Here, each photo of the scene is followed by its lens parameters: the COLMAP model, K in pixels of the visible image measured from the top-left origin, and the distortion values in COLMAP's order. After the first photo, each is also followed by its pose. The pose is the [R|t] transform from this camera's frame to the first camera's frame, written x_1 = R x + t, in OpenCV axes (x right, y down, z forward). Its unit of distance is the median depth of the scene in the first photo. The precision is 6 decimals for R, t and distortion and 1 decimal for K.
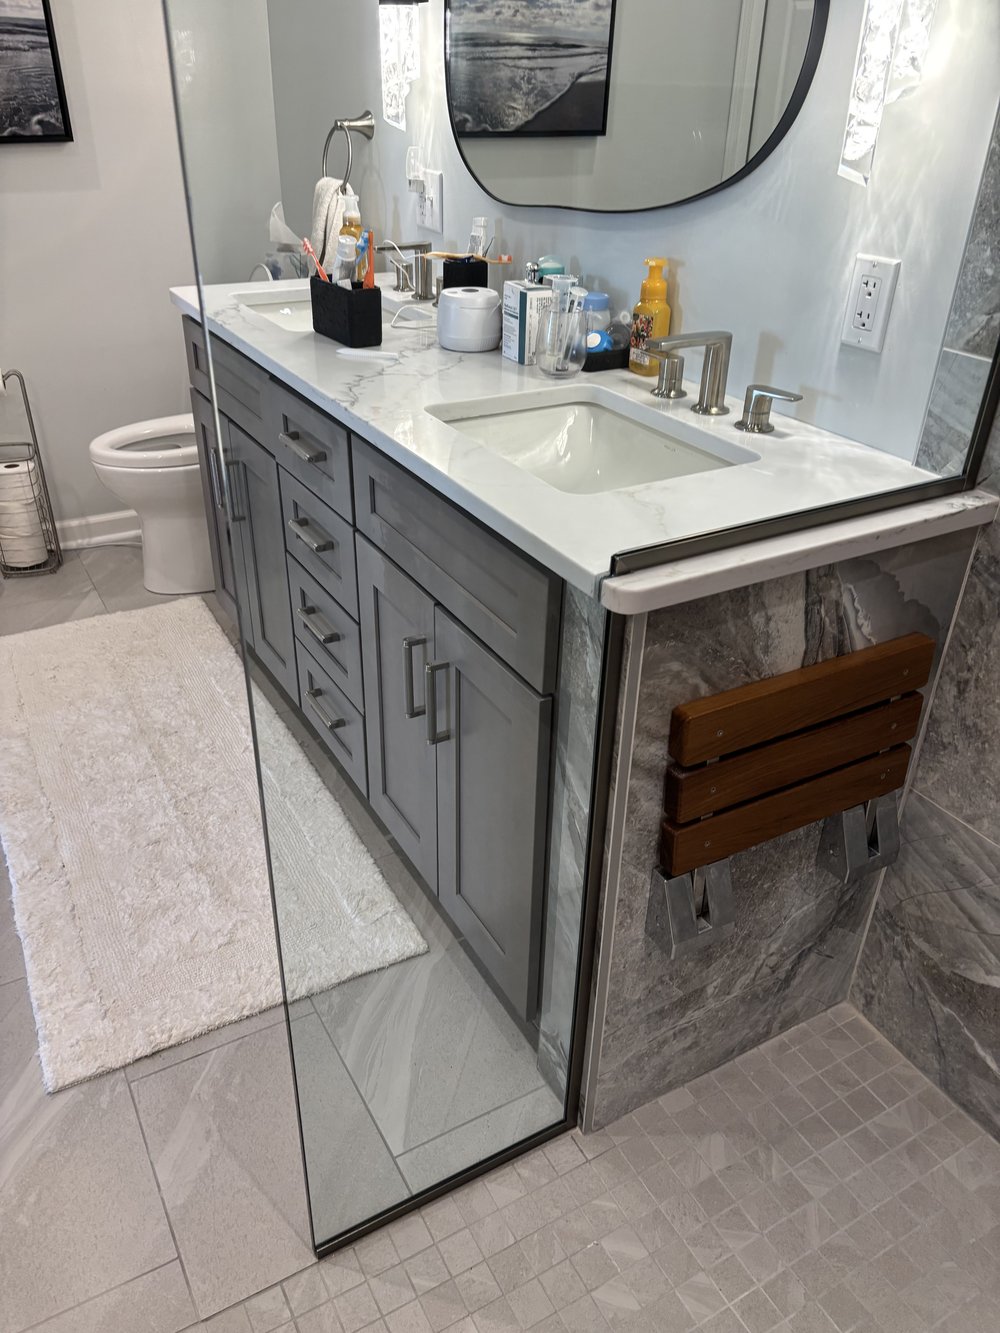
lens RADIAL K [[1025.0, 0, 500.0], [0, 1025.0, 666.5], [0, 0, 1]] dist [0.034627, -0.000915]
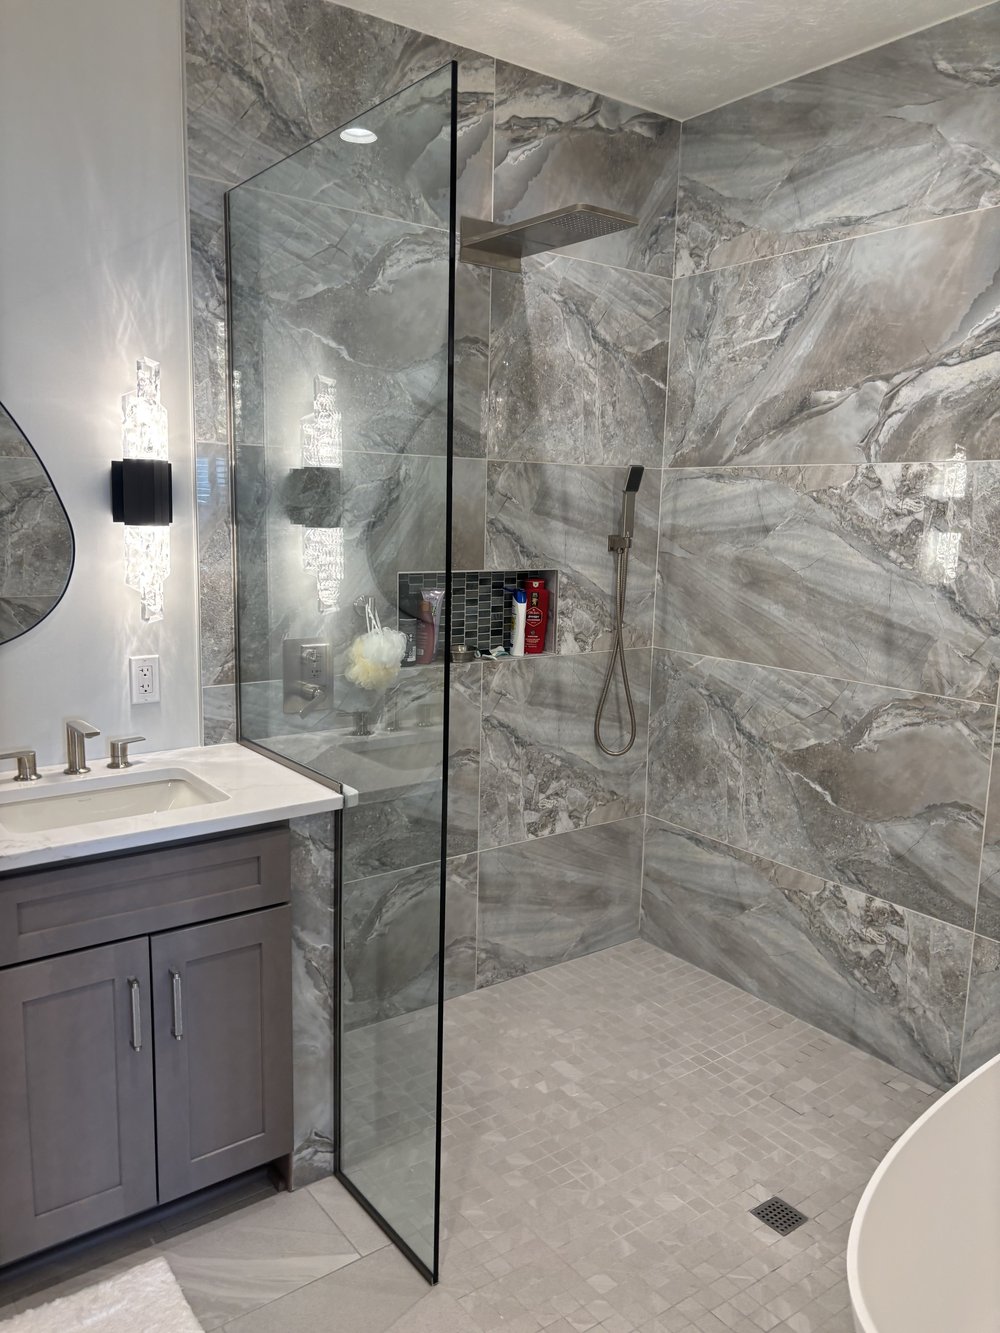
lens RADIAL K [[1025.0, 0, 500.0], [0, 1025.0, 666.5], [0, 0, 1]] dist [0.034627, -0.000915]
pose [[-0.126735, -0.173992, 0.976558, -1.484541], [0.476041, 0.853047, 0.213766, -0.465110], [-0.870243, 0.491973, -0.025283, 0.502578]]
